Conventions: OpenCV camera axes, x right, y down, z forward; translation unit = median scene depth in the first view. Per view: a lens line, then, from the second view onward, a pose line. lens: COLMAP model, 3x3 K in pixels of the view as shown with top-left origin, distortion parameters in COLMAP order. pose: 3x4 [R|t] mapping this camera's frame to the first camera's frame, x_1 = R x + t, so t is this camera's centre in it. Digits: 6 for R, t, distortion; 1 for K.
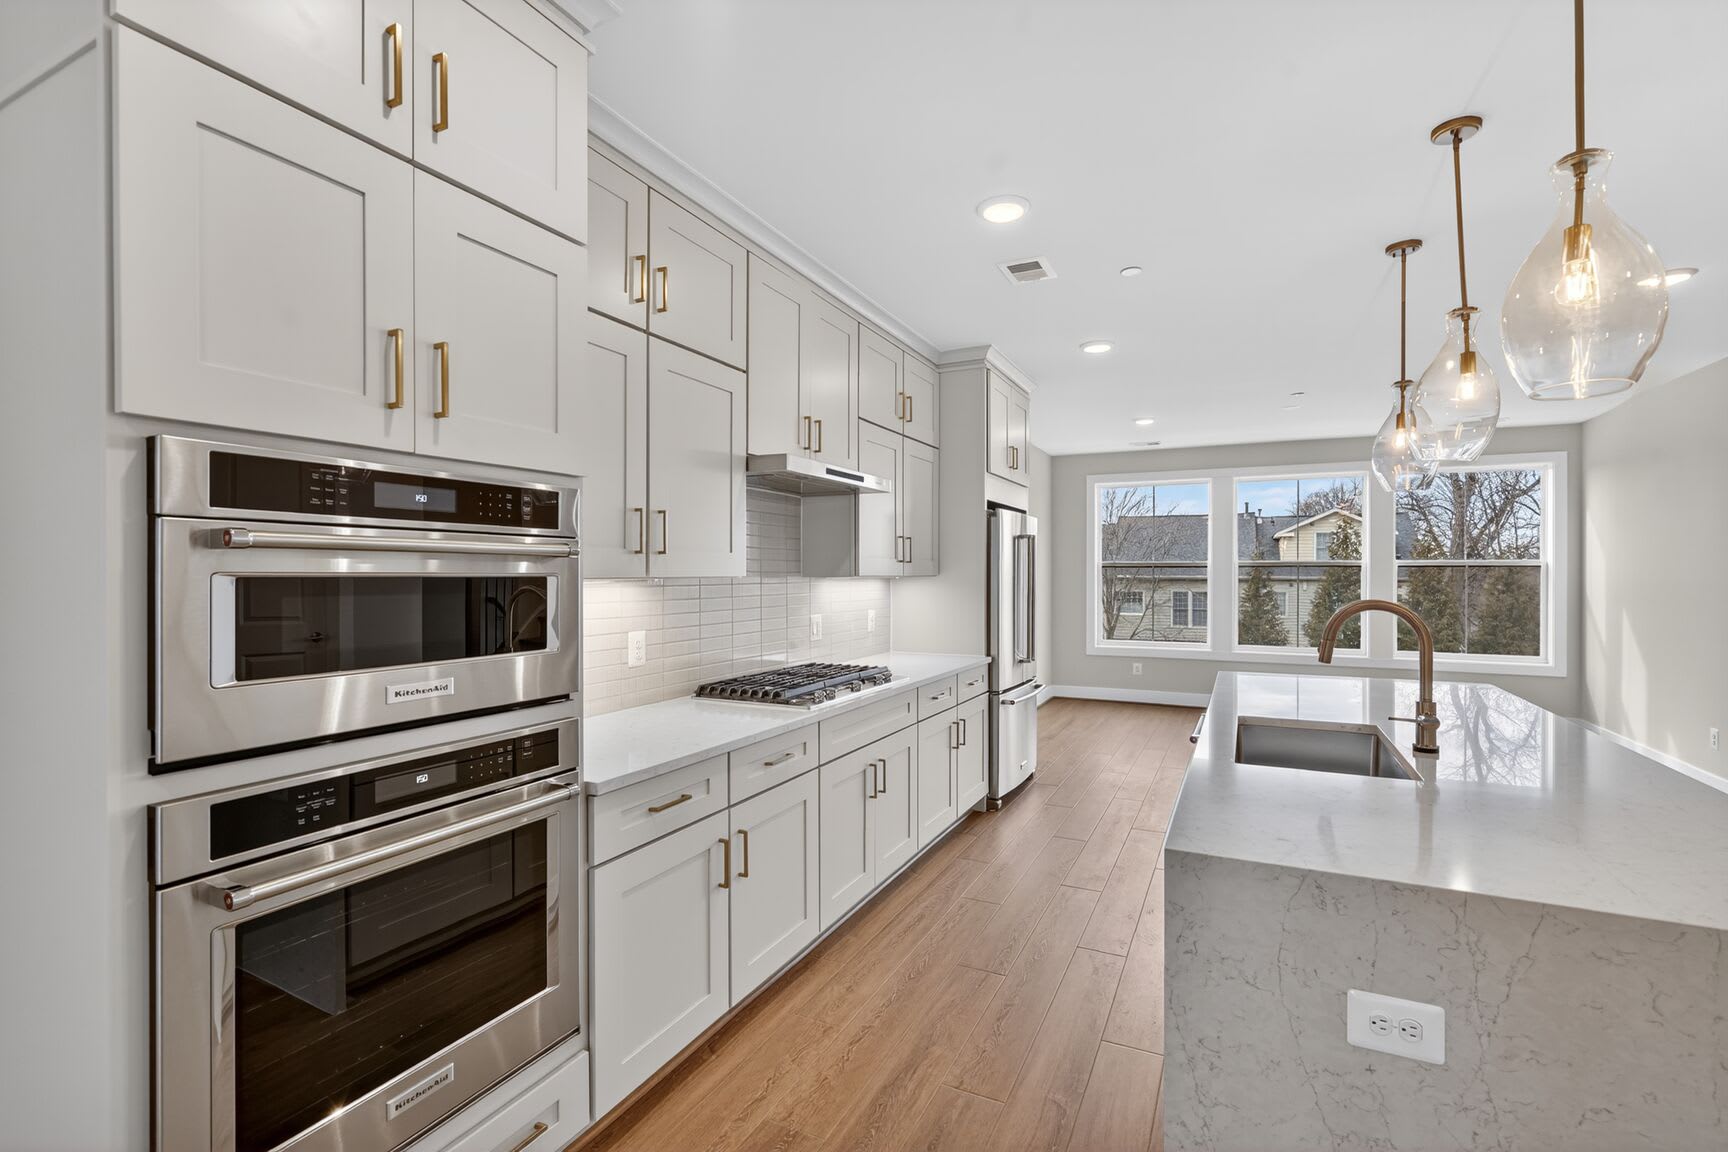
lens RADIAL K [[785.1, 0, 866.3], [0, 785.1, 581.5], [0, 0, 1]] dist [-0.001749, -0.000050]
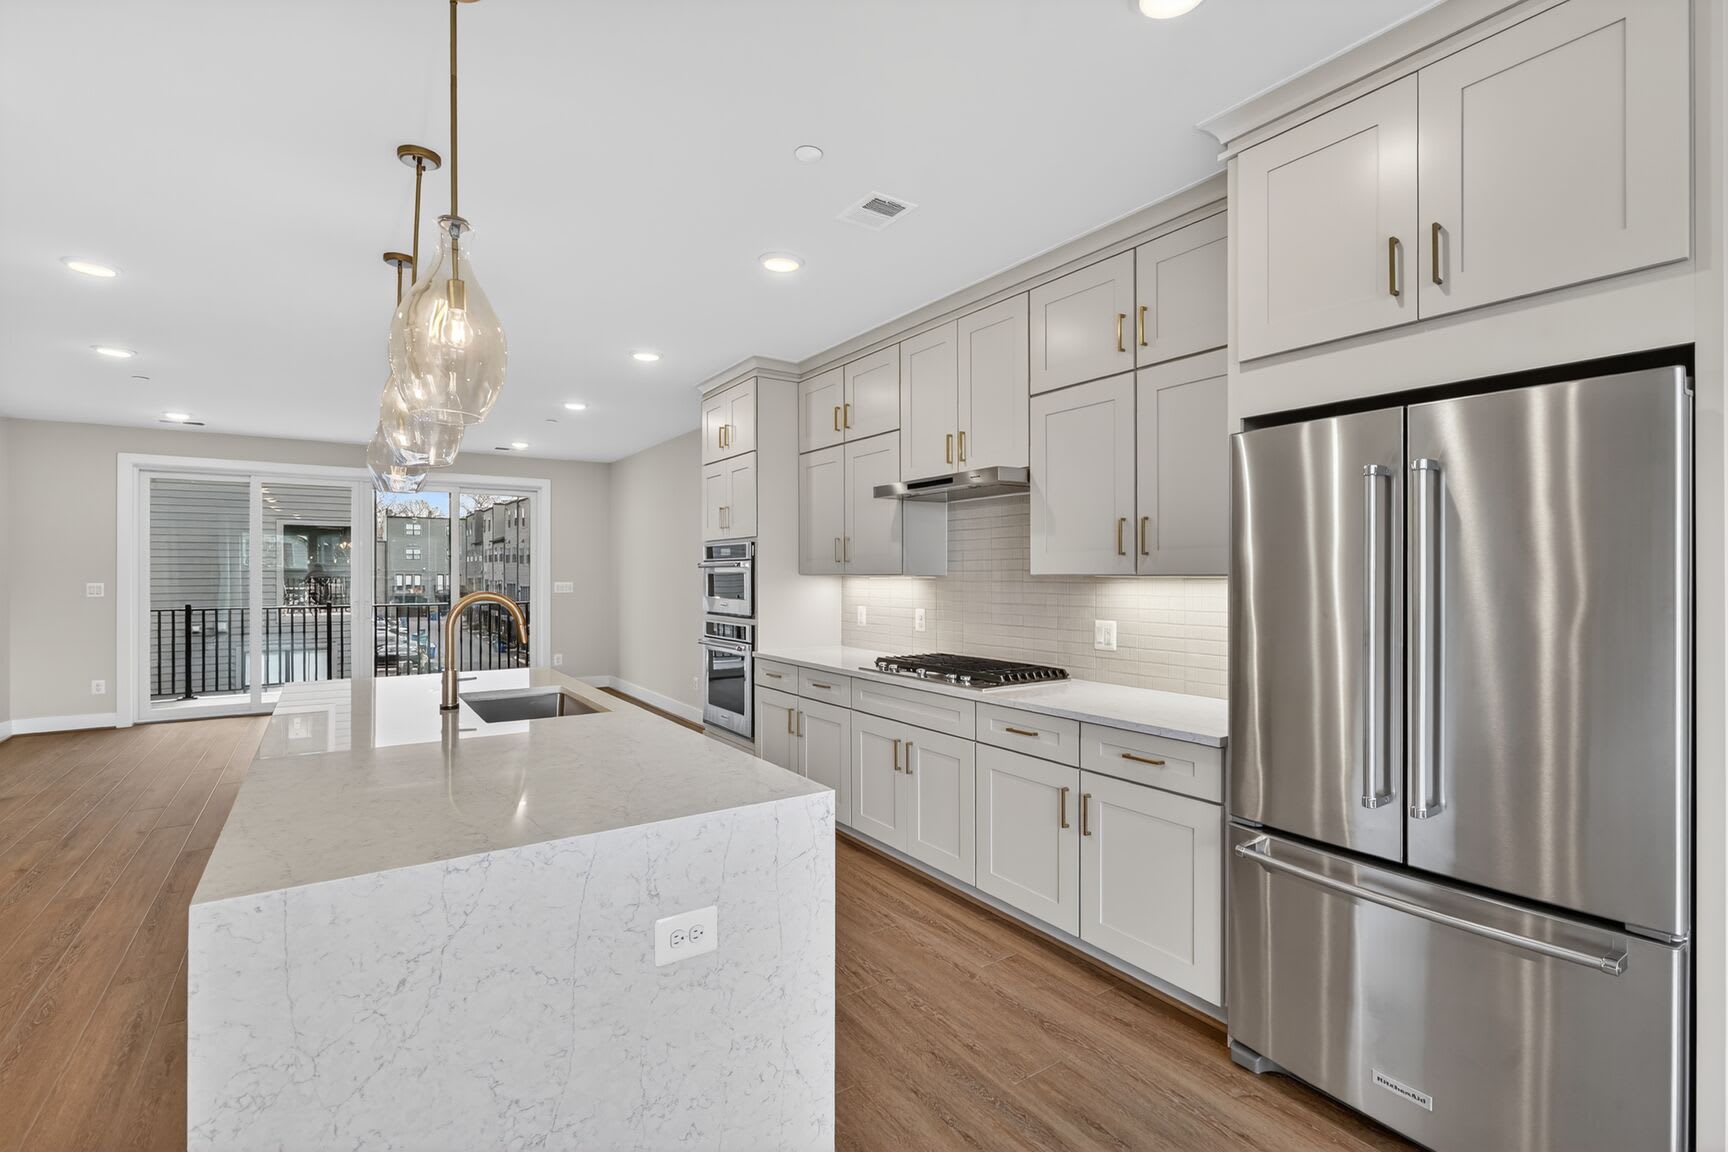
lens RADIAL K [[785.1, 0, 866.6], [0, 785.1, 570.5], [0, 0, 1]] dist [-0.001749, -0.000050]
pose [[-0.495571, 0.001524, -0.868566, 1.115090], [-0.003203, 0.999988, 0.003582, -0.017689], [0.868562, 0.004557, -0.495560, 1.668988]]
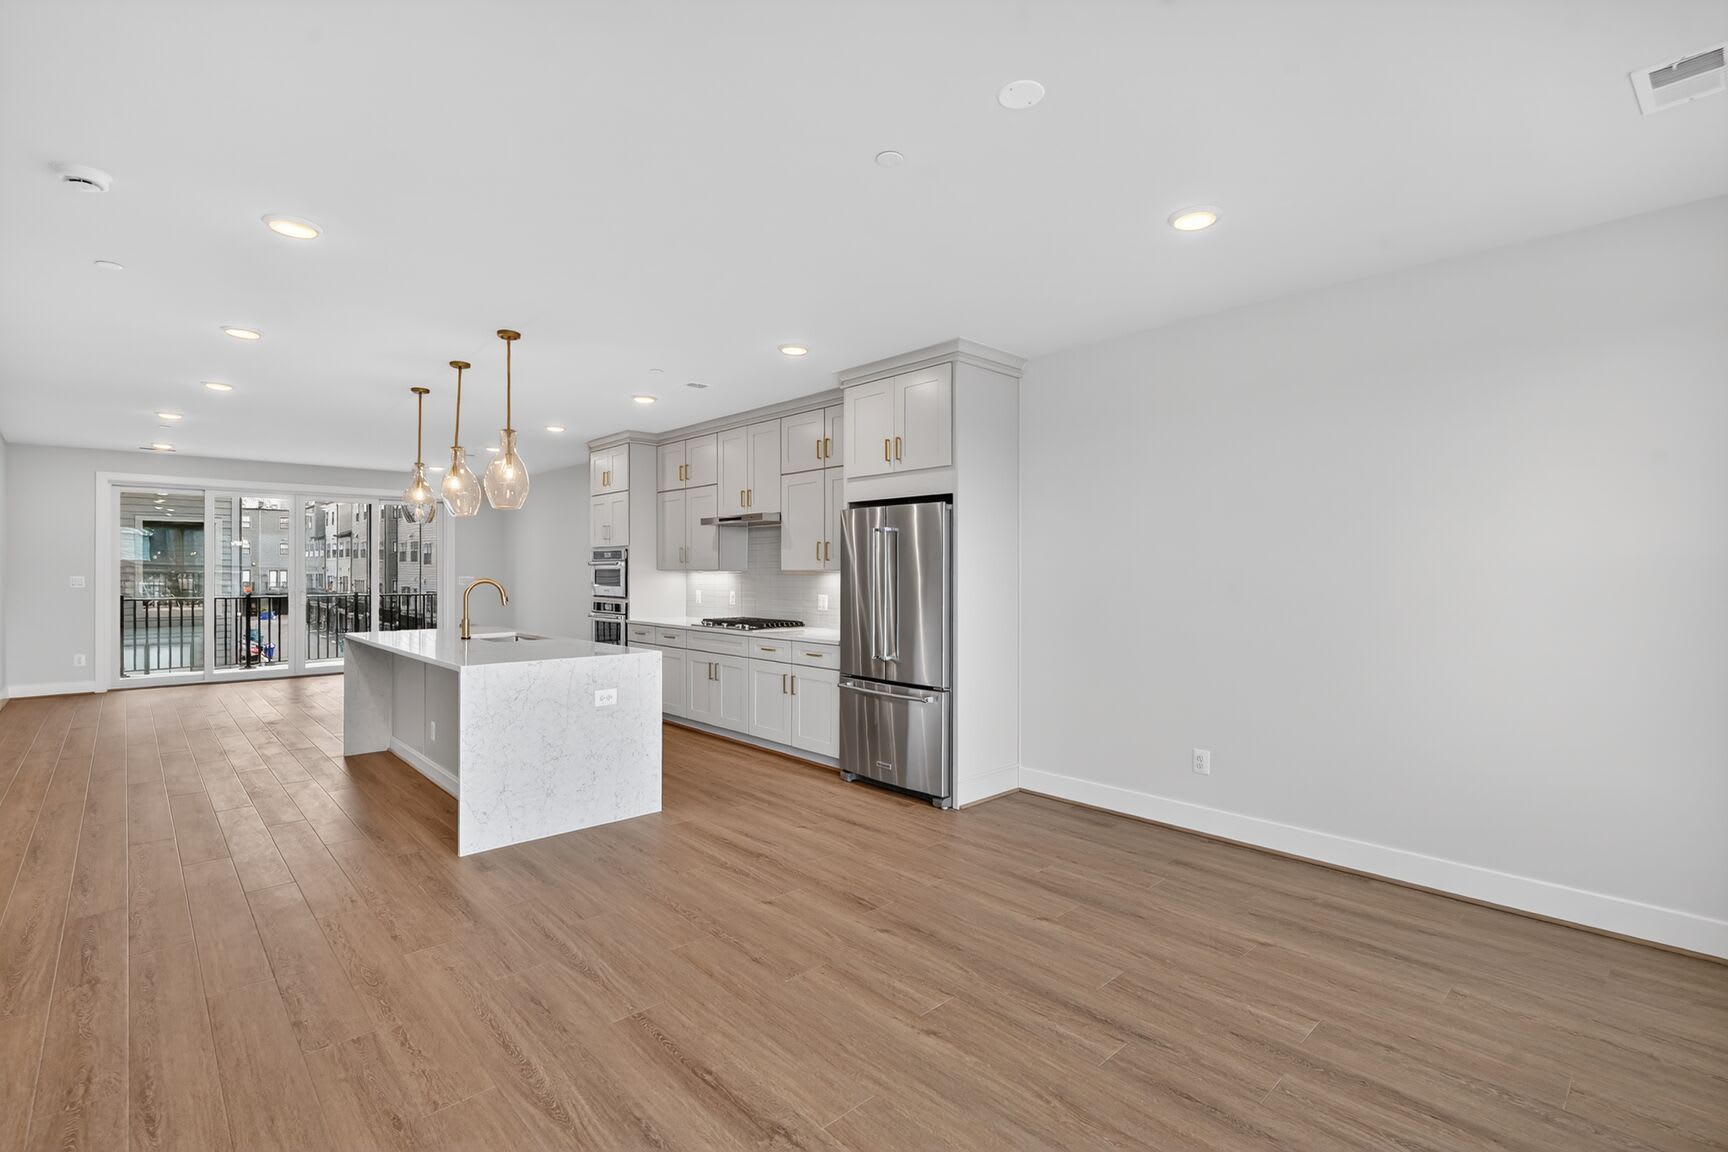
lens RADIAL K [[785.1, 0, 867.0], [0, 785.1, 564.1], [0, 0, 1]] dist [-0.001749, -0.000050]
pose [[-0.350539, -0.002775, -0.936544, 1.938147], [-0.005899, 0.999982, -0.000755, -0.024809], [0.936530, 0.005260, -0.350549, 2.287507]]
